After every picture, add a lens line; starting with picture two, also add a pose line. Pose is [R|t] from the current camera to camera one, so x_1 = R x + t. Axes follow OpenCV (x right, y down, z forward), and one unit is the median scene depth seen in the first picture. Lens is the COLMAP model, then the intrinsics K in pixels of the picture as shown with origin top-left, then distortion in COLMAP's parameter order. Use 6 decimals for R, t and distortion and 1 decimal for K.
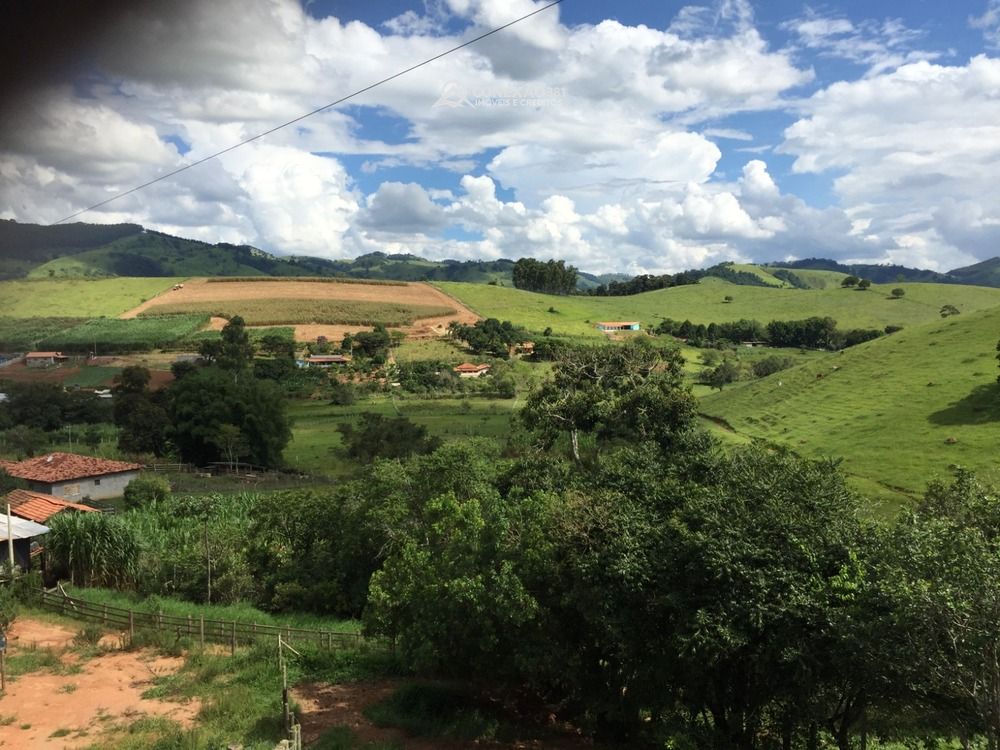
lens RADIAL K [[859.4, 0, 491.2], [0, 859.4, 364.5], [0, 0, 1]] dist [0.086464, -0.104445]
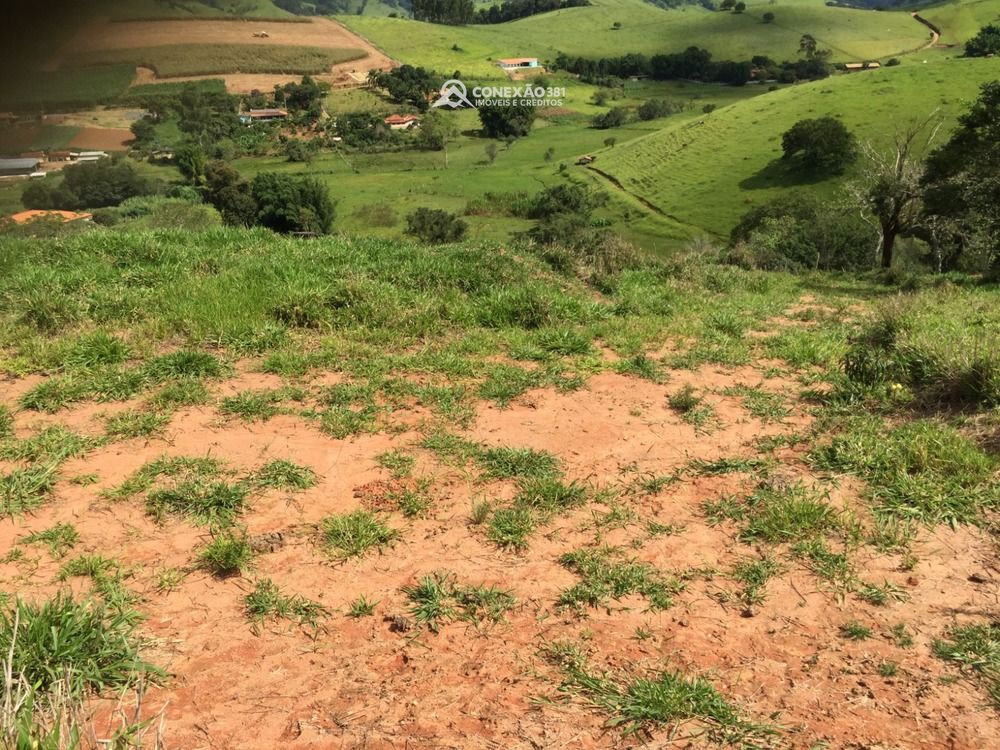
lens RADIAL K [[859.4, 0, 485.6], [0, 859.4, 388.9], [0, 0, 1]] dist [0.086464, -0.104445]
pose [[0.990991, -0.069514, 0.114474, -0.060983], [0.025985, 0.938305, 0.344831, -0.050255], [-0.131382, -0.338750, 0.931658, -0.193567]]
